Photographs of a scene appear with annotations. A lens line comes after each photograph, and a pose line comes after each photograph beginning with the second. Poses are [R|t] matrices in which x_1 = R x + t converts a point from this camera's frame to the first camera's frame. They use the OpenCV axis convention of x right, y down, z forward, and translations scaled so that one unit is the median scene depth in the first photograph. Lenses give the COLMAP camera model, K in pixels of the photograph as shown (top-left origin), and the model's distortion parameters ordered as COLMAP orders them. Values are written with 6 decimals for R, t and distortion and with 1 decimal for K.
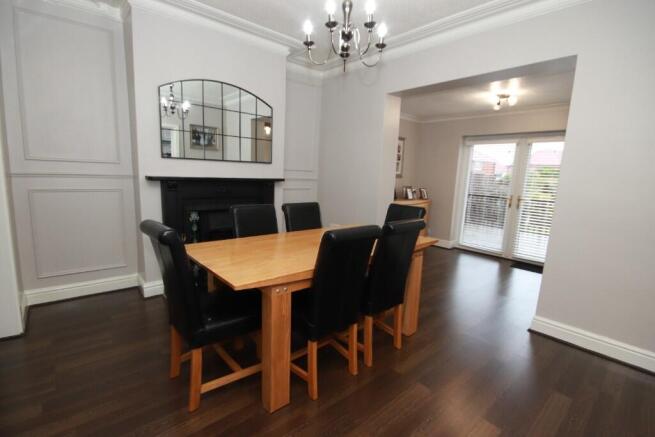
lens RADIAL K [[302.8, 0, 329.6], [0, 302.8, 219.7], [0, 0, 1]] dist [-0.000450, -0.009344]
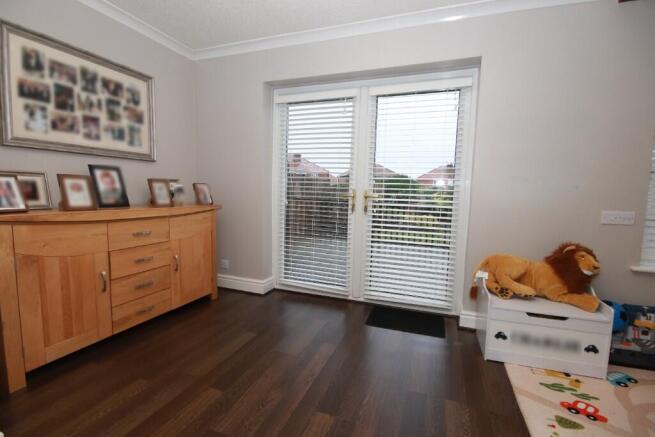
lens RADIAL K [[302.8, 0, 329.6], [0, 302.8, 219.7], [0, 0, 1]] dist [-0.000450, -0.009344]
pose [[0.866500, -0.068612, 0.494440, 0.252715], [0.086422, 0.996171, -0.013218, -0.020201], [-0.491640, 0.054184, 0.869111, 0.488605]]
